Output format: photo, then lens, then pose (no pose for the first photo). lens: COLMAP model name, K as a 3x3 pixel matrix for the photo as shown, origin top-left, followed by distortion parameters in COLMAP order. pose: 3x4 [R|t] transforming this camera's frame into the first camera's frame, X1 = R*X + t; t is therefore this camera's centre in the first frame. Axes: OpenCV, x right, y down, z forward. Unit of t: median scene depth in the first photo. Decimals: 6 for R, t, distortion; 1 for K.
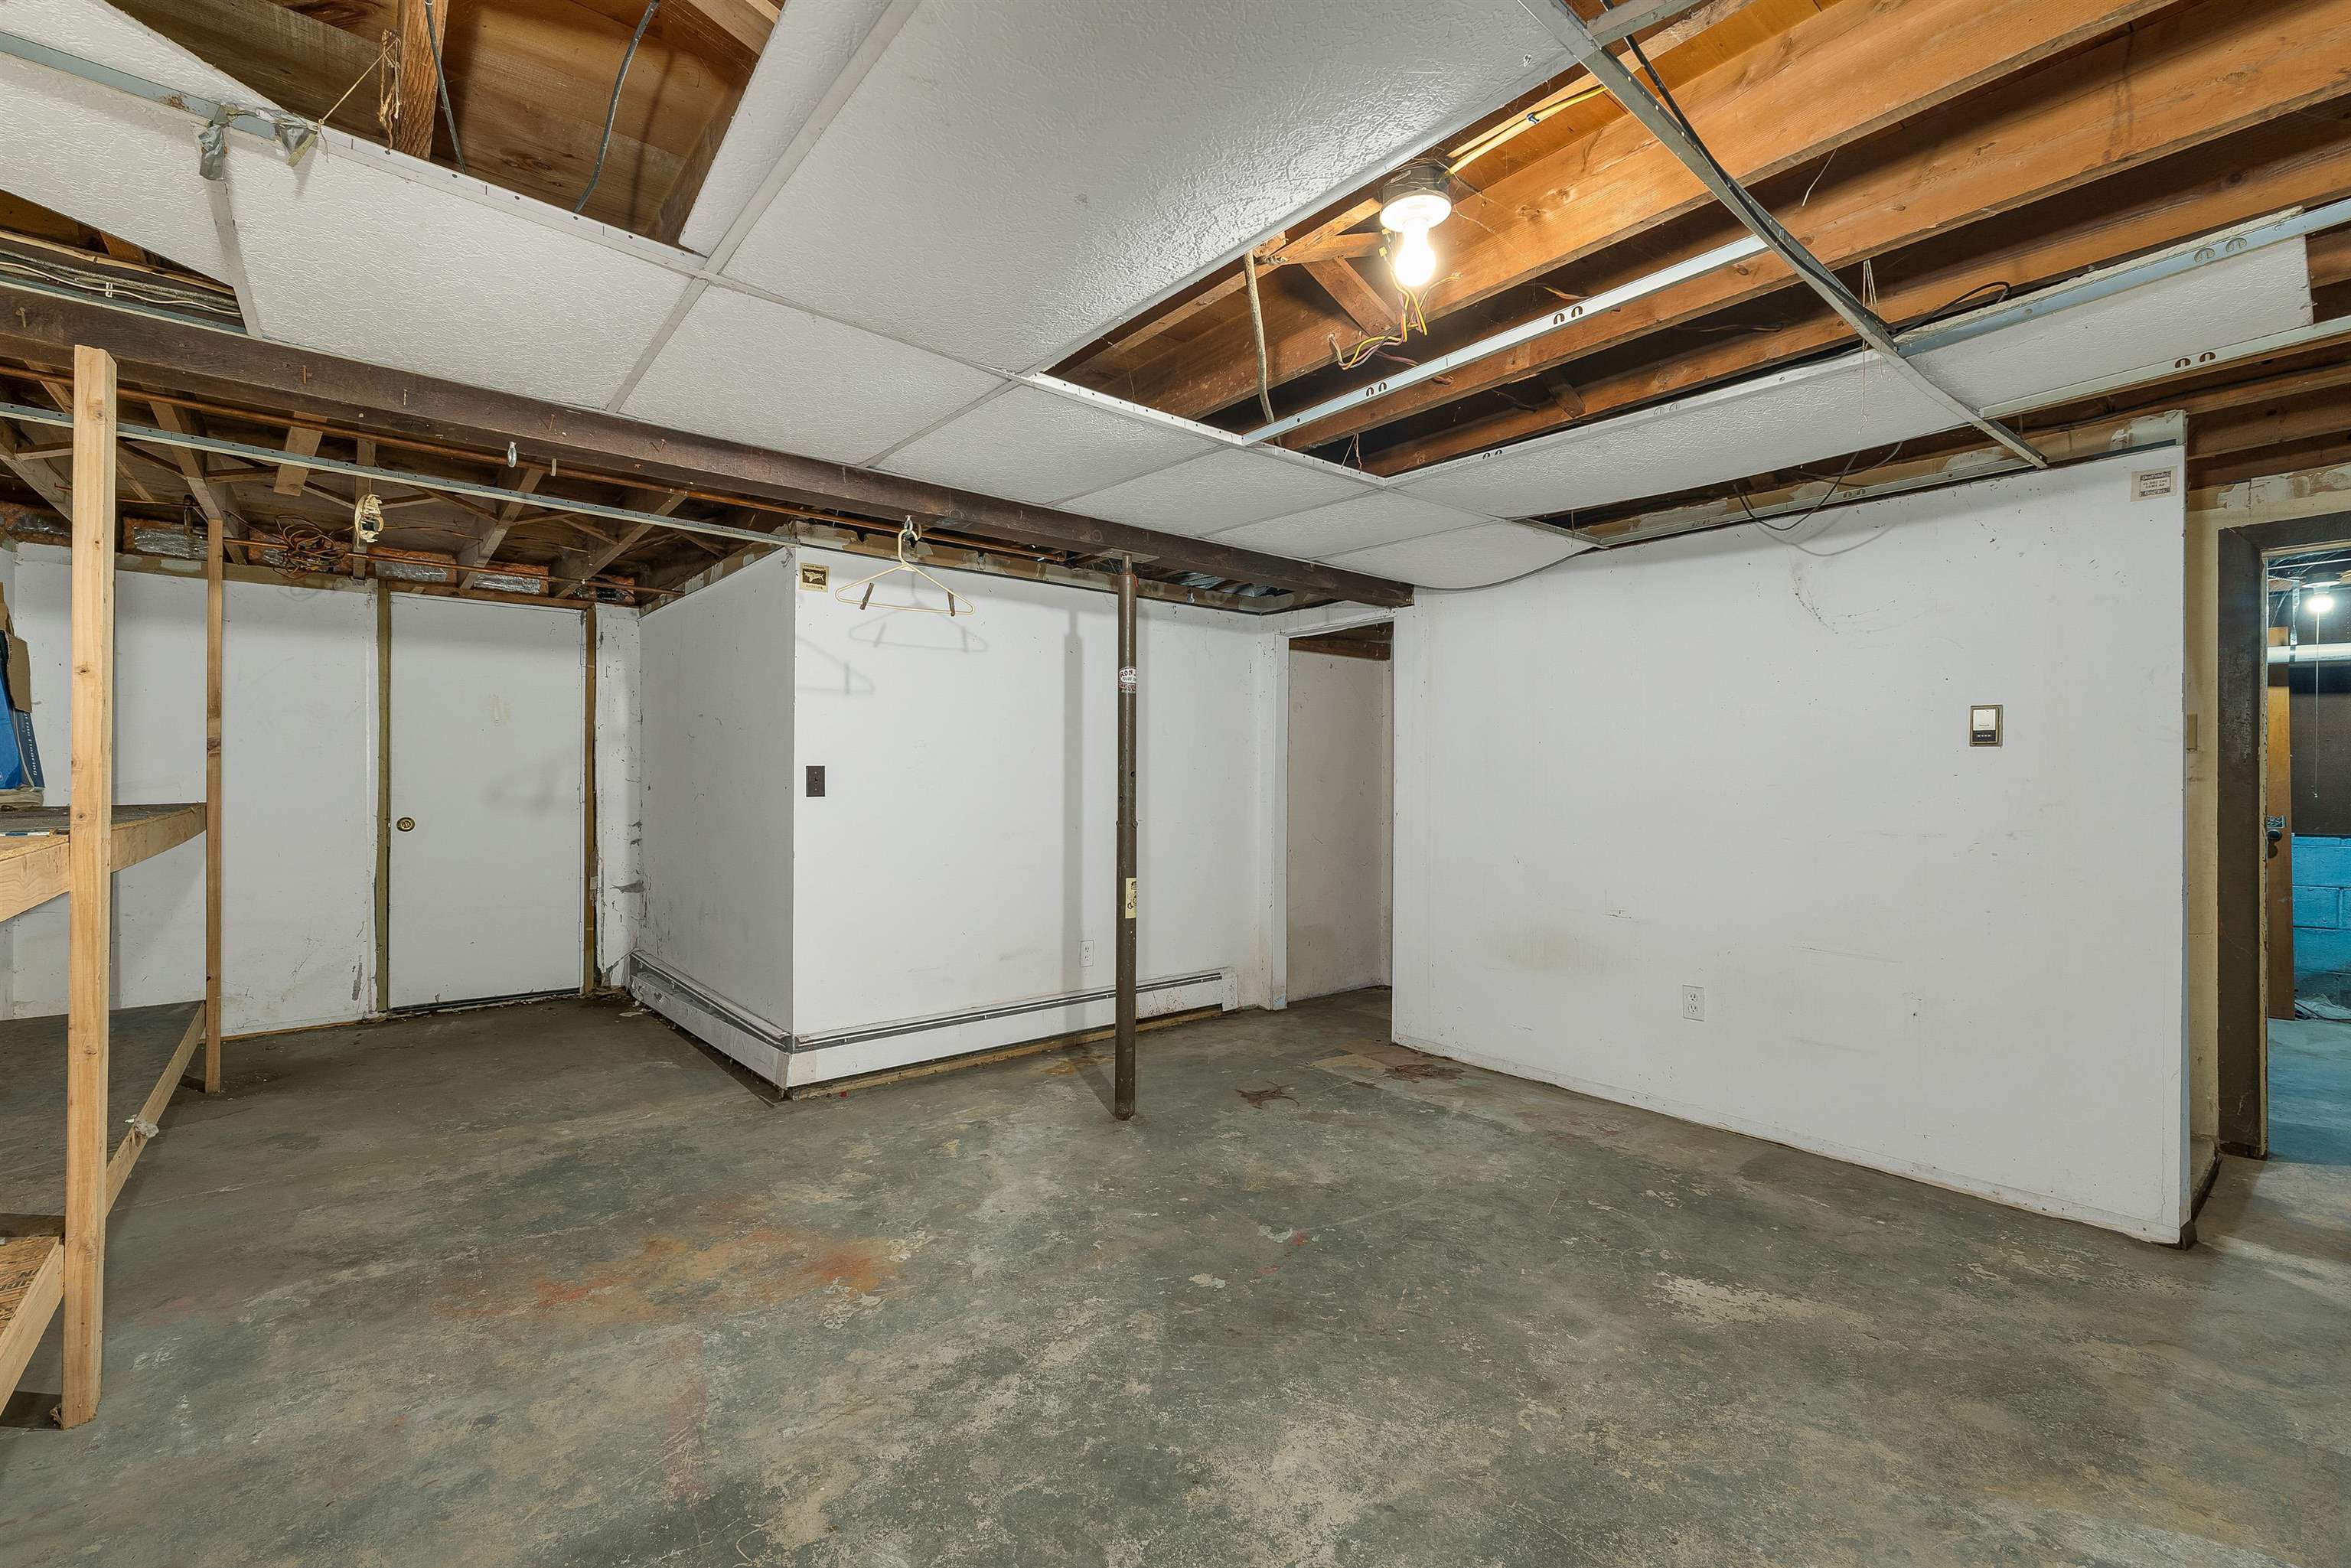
lens RADIAL K [[997.7, 0, 1181.5], [0, 997.7, 775.1], [0, 0, 1]] dist [-0.000301, 0.000867]
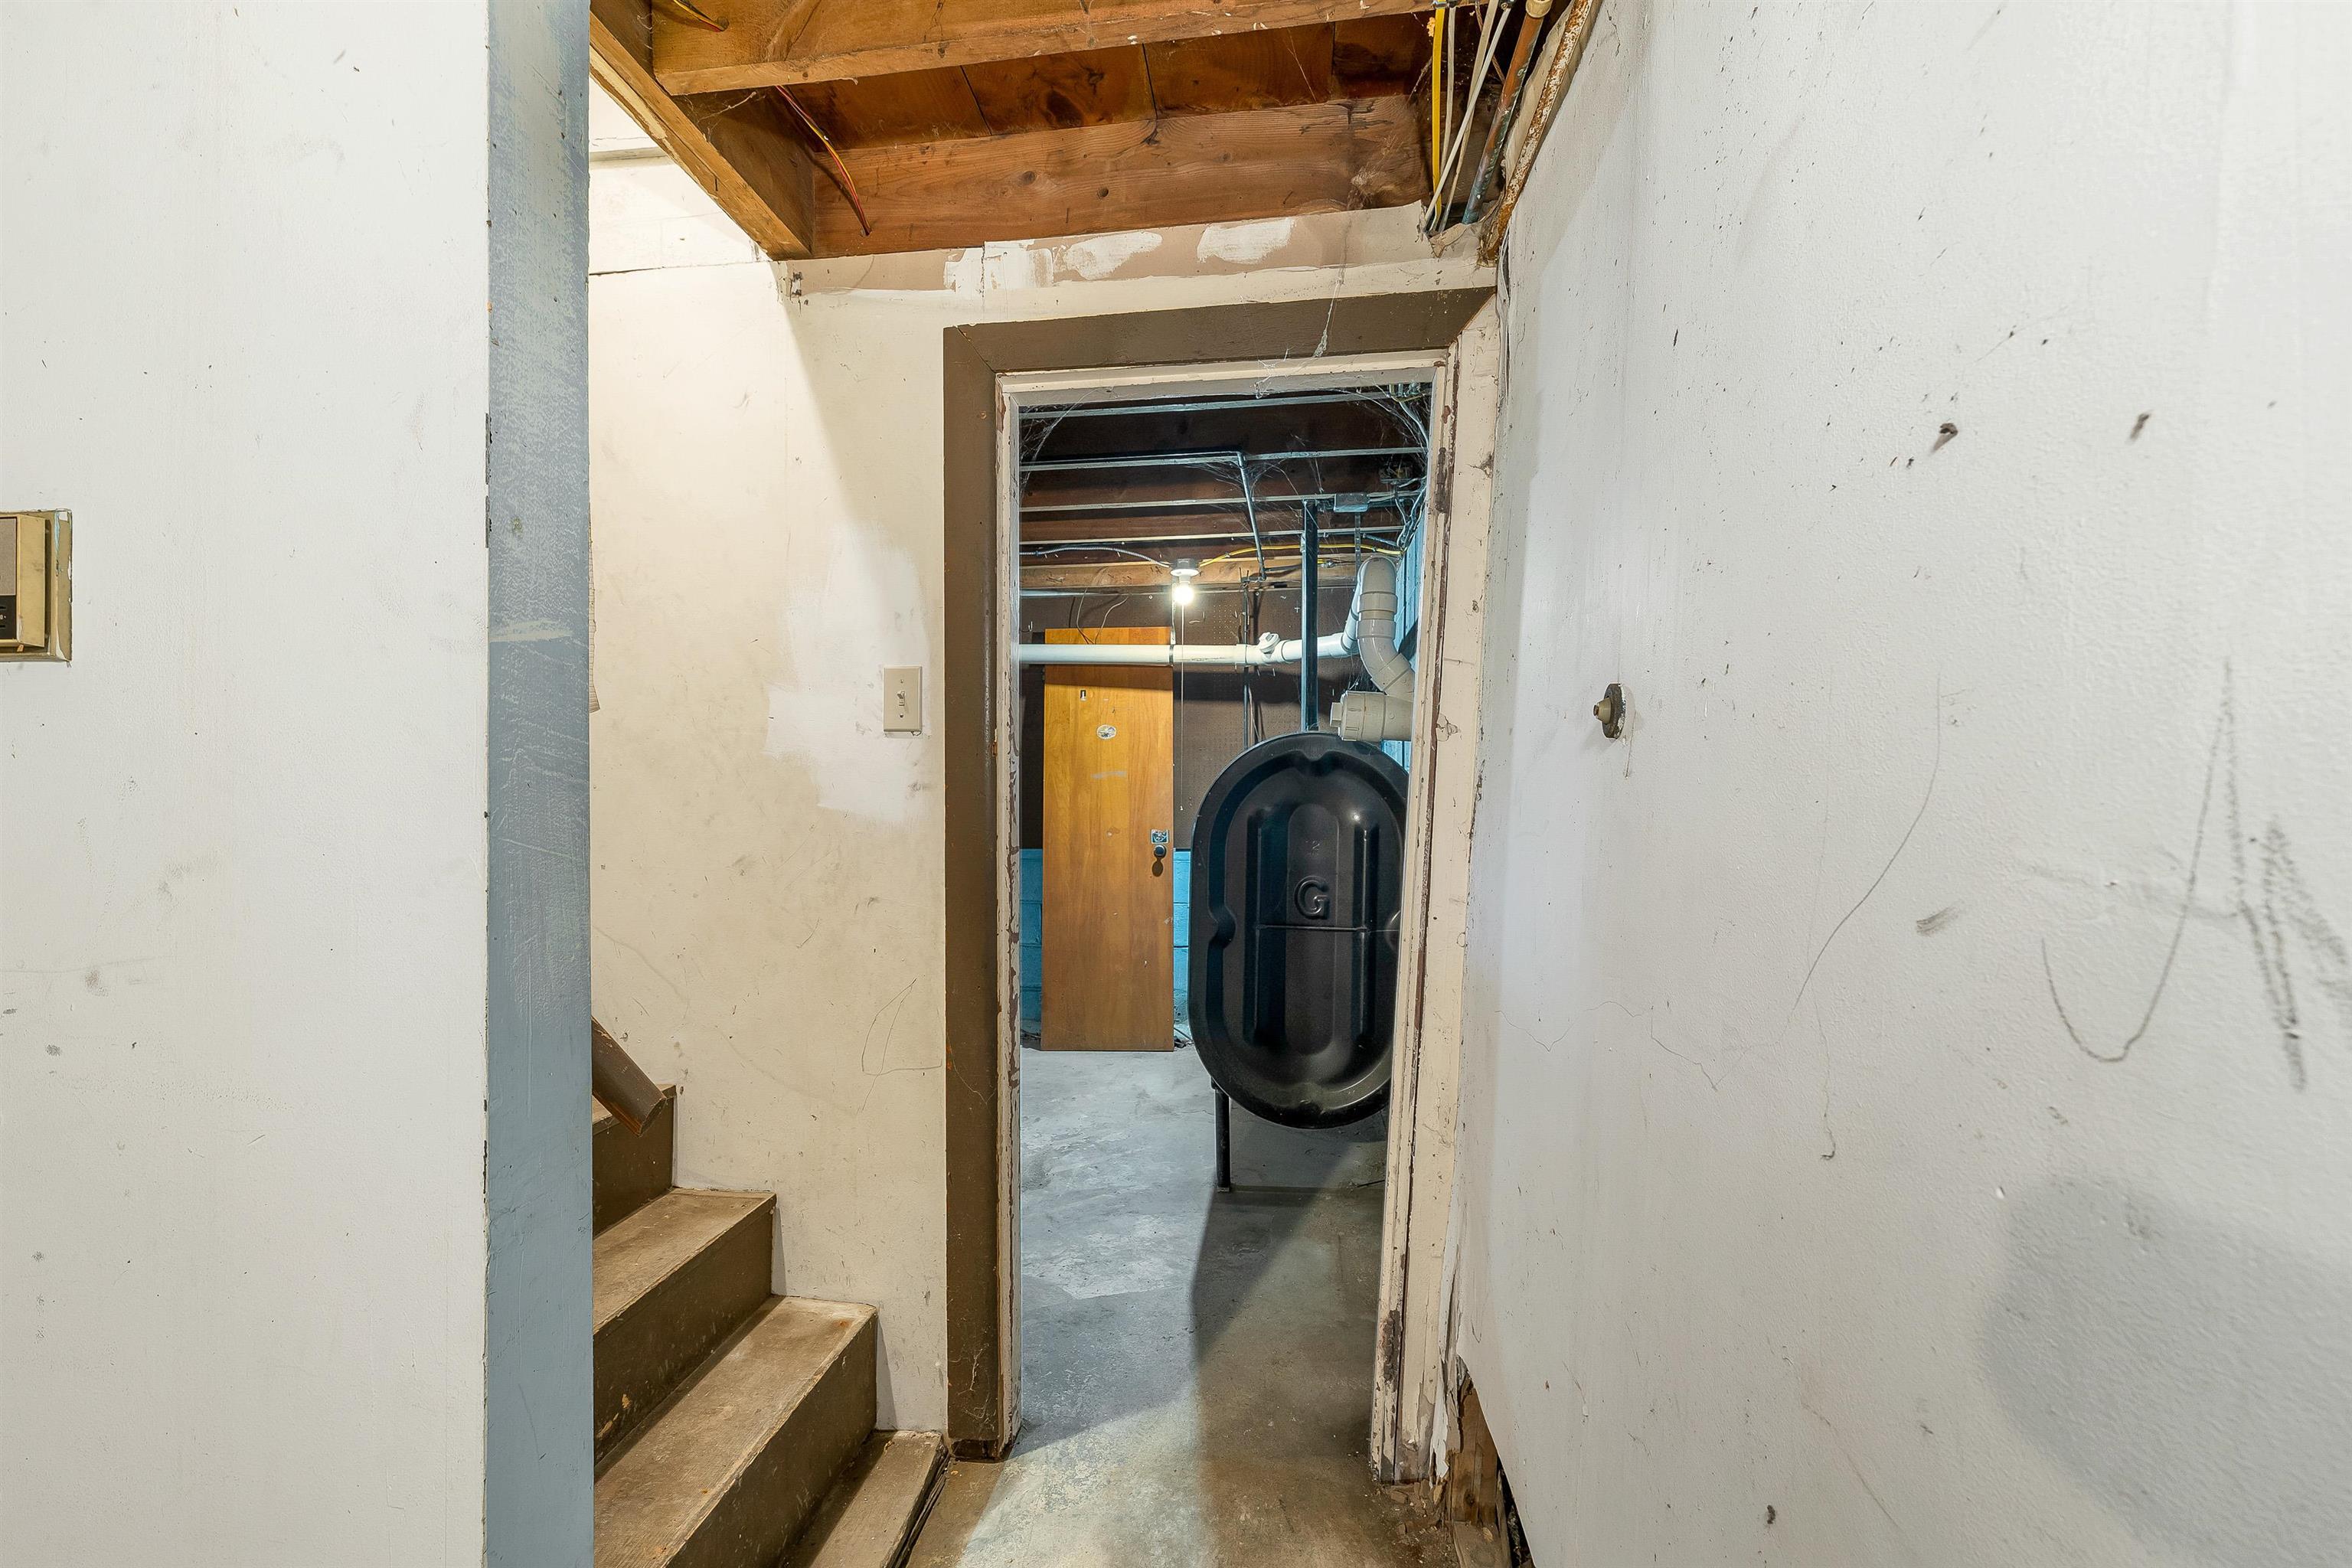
lens RADIAL K [[998.1, 0, 1167.1], [0, 998.1, 797.6], [0, 0, 1]] dist [-0.000301, 0.000867]
pose [[0.731809, -0.004288, 0.681496, 0.403927], [-0.001442, 0.999968, 0.007841, 0.002933], [-0.681508, -0.006721, 0.731780, 0.276346]]
